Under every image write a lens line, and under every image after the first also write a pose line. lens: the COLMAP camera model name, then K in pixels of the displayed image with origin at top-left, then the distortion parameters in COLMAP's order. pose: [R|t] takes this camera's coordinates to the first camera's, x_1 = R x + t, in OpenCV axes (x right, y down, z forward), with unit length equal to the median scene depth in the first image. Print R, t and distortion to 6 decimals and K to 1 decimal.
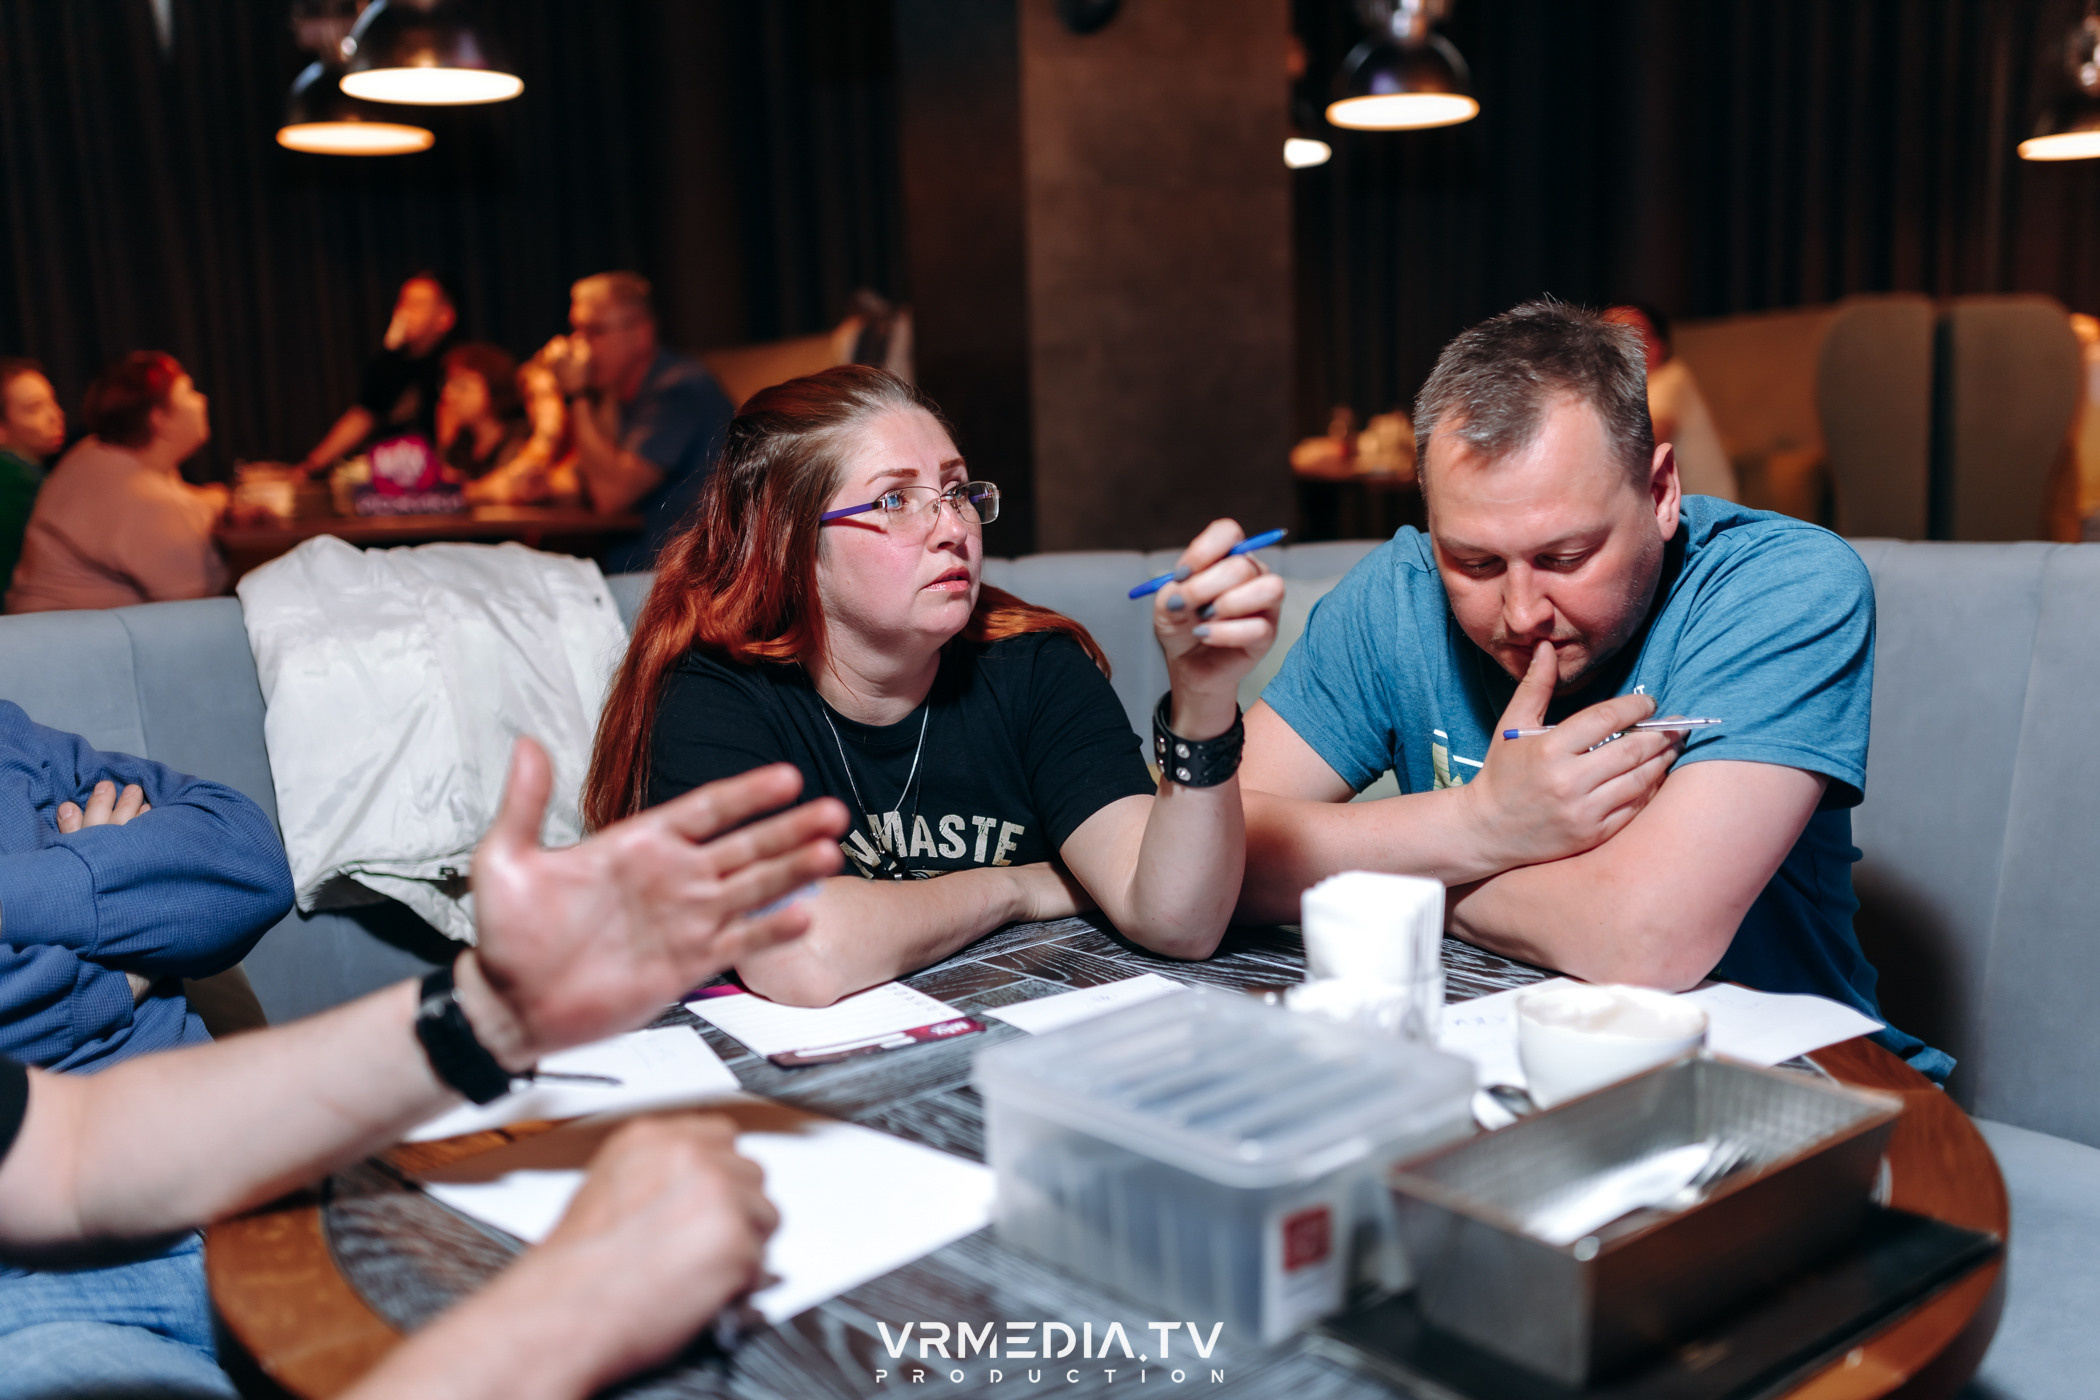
lens RADIAL K [[2240.6, 0, 1050.0], [0, 2240.6, 700.0], [0, 0, 1]] dist [0.066155, 0.006923]
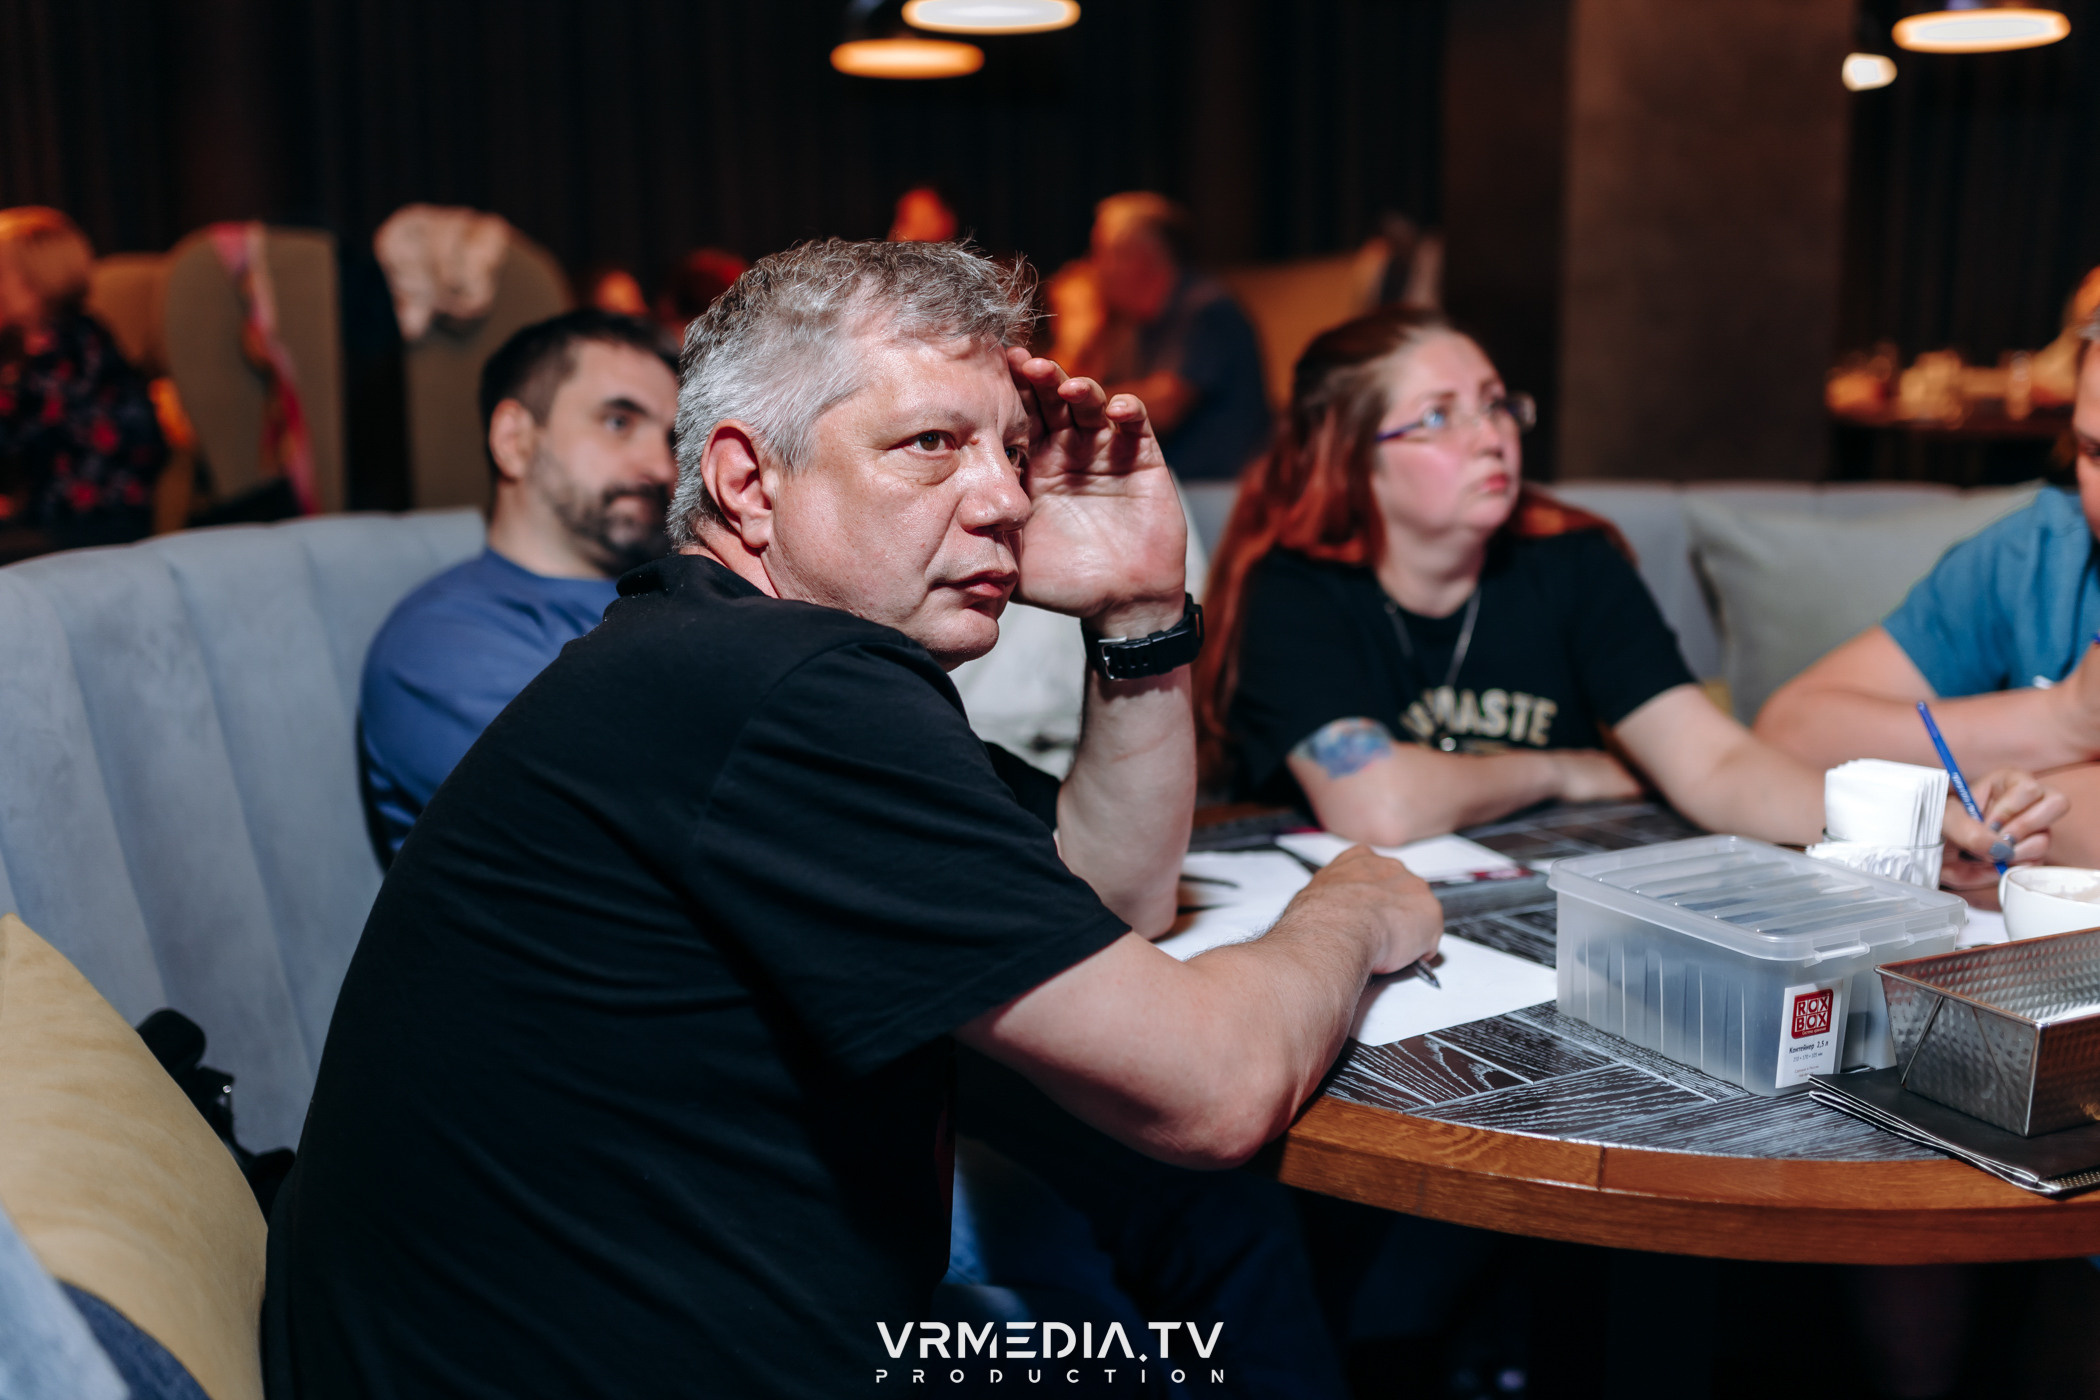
lens RADIAL K [[2240.6, 0, 1050.0], [0, 2240.6, 700.0], [0, 0, 1]] dist [0.066155, 0.006923]
pose [[0.975108, 0.065236, -0.211915, -0.018865], [-0.057792, 0.997481, 0.041139, 0.010486], [0.214065, -0.027868, 0.976422, -0.134472]]
